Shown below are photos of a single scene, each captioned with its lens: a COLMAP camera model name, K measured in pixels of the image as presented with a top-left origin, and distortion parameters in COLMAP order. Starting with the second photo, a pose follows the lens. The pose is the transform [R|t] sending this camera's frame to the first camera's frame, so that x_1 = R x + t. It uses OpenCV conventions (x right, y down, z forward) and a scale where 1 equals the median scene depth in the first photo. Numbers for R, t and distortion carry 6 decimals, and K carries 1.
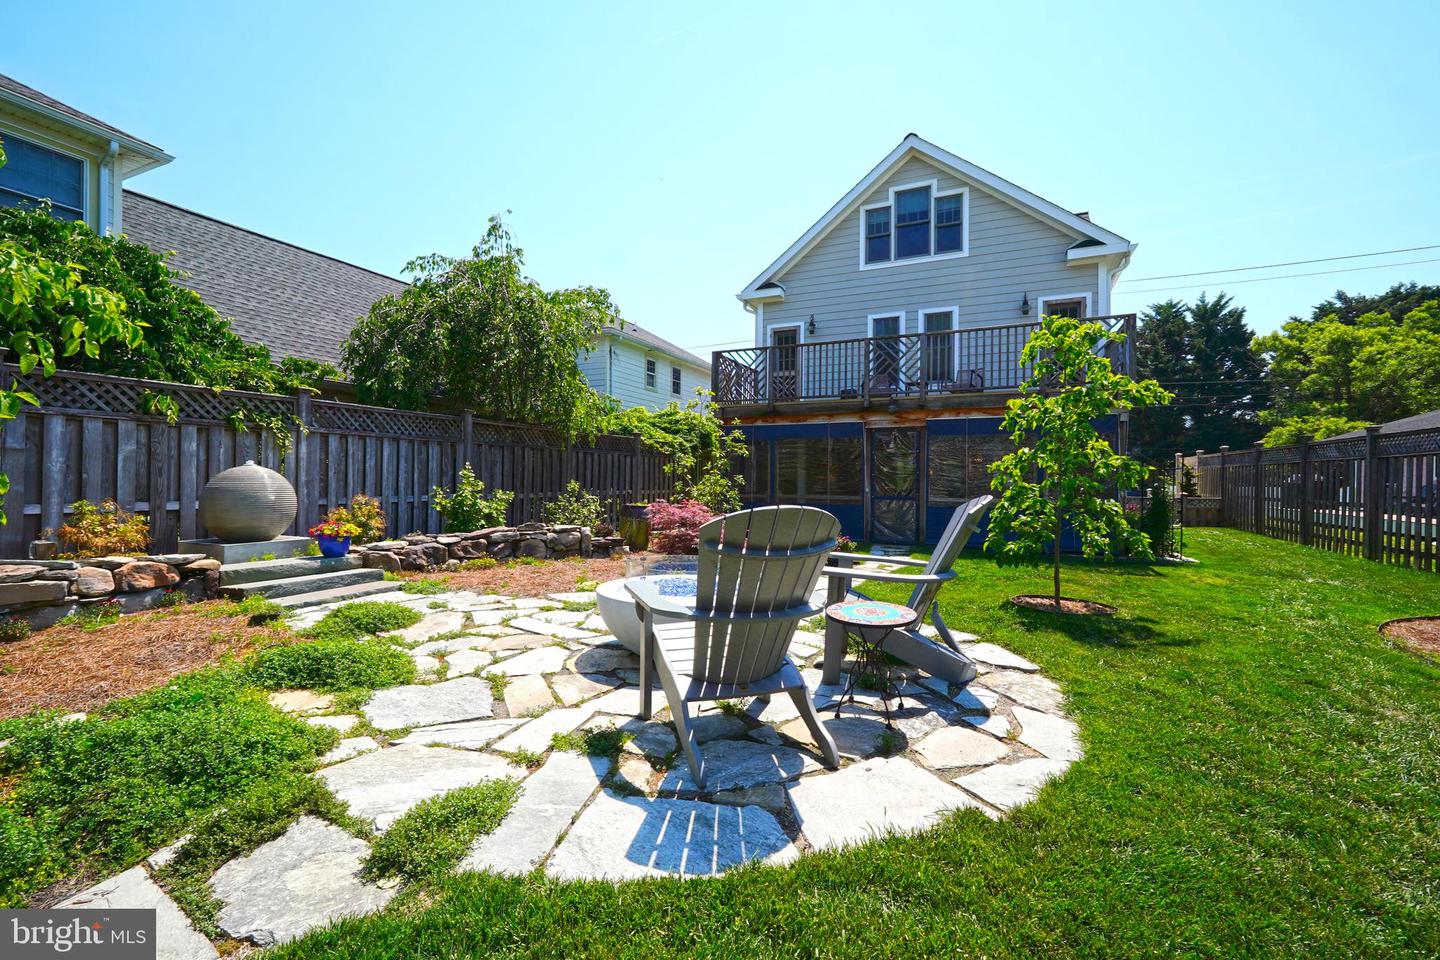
lens RADIAL K [[606.5, 0, 705.8], [0, 606.5, 477.3], [0, 0, 1]] dist [-0.014178, 0.007621]
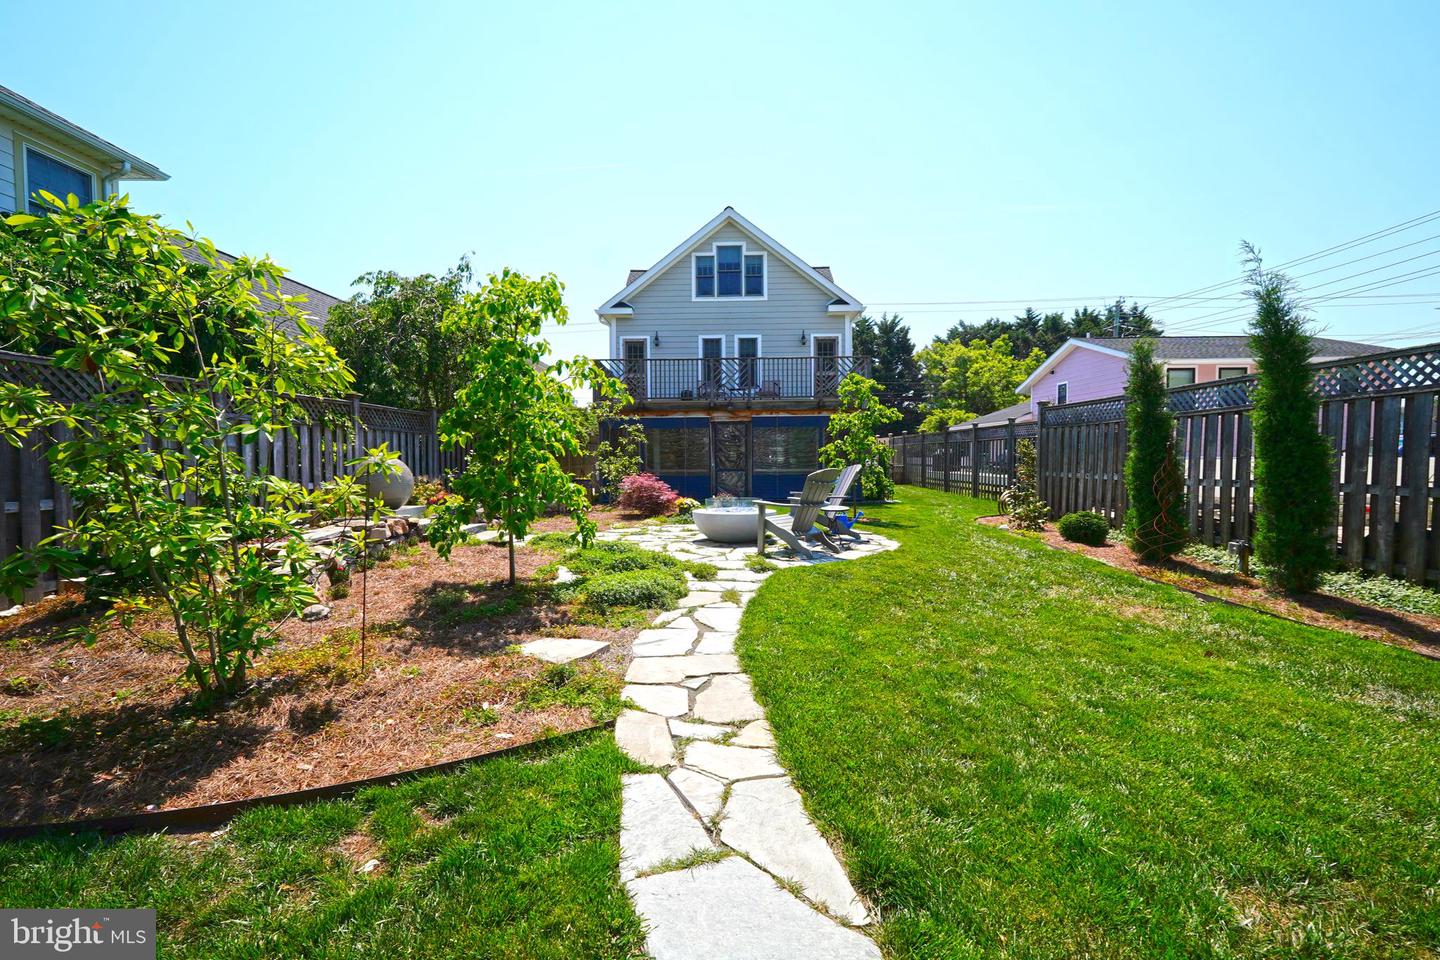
lens RADIAL K [[606.5, 0, 705.8], [0, 606.5, 477.3], [0, 0, 1]] dist [-0.014178, 0.007621]
pose [[0.916373, -0.029912, 0.399206, -0.280600], [0.015250, 0.999089, 0.039854, -0.006236], [-0.400034, -0.030433, 0.915995, -0.266266]]
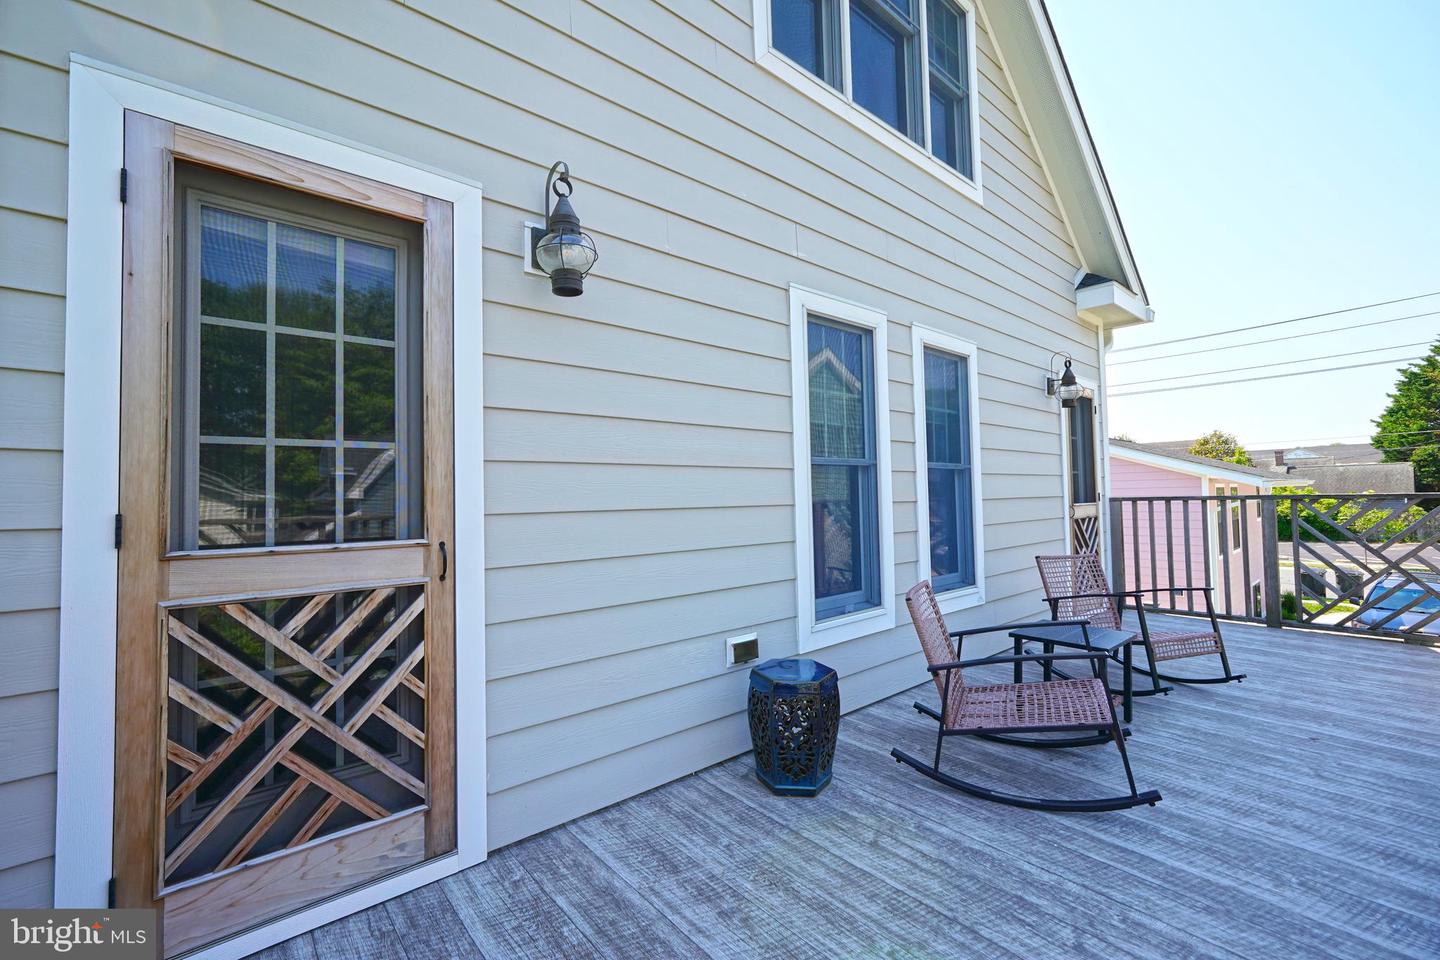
lens RADIAL K [[606.5, 0, 705.8], [0, 606.5, 477.3], [0, 0, 1]] dist [-0.014178, 0.007621]
pose [[0.403912, 0.011743, 0.914722, 0.062532], [0.024918, 0.999405, -0.023832, -0.205957], [-0.914458, 0.032419, 0.403380, 0.995237]]
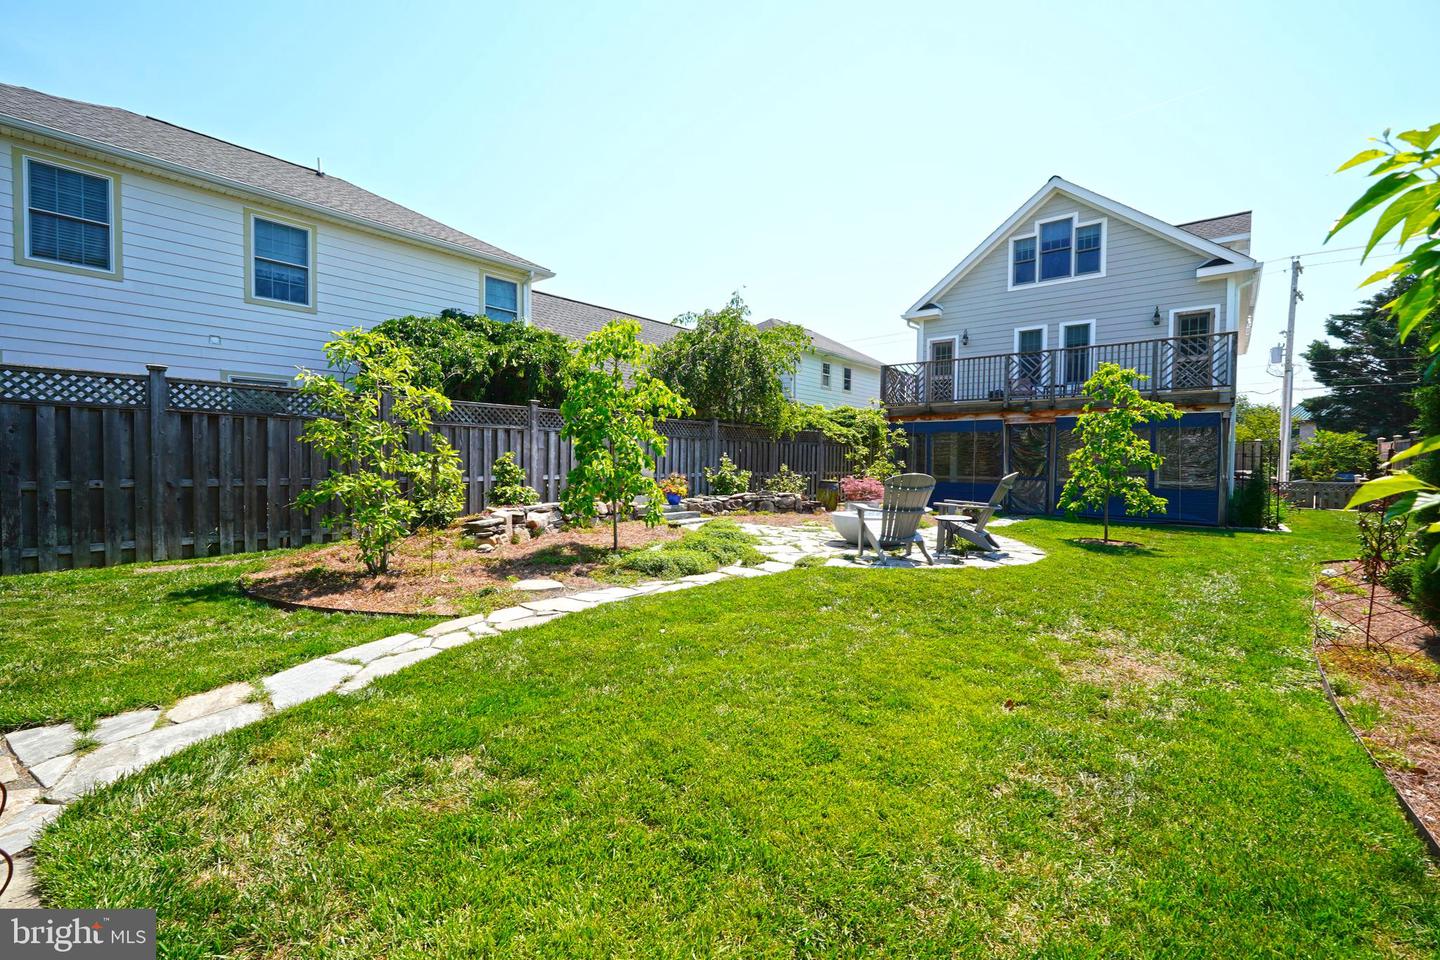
lens RADIAL K [[606.5, 0, 705.8], [0, 606.5, 477.3], [0, 0, 1]] dist [-0.014178, 0.007621]
pose [[0.966107, 0.009021, -0.257982, -0.015329], [-0.001953, 0.999616, 0.027642, -0.002291], [0.258133, -0.026202, 0.965754, -0.354246]]
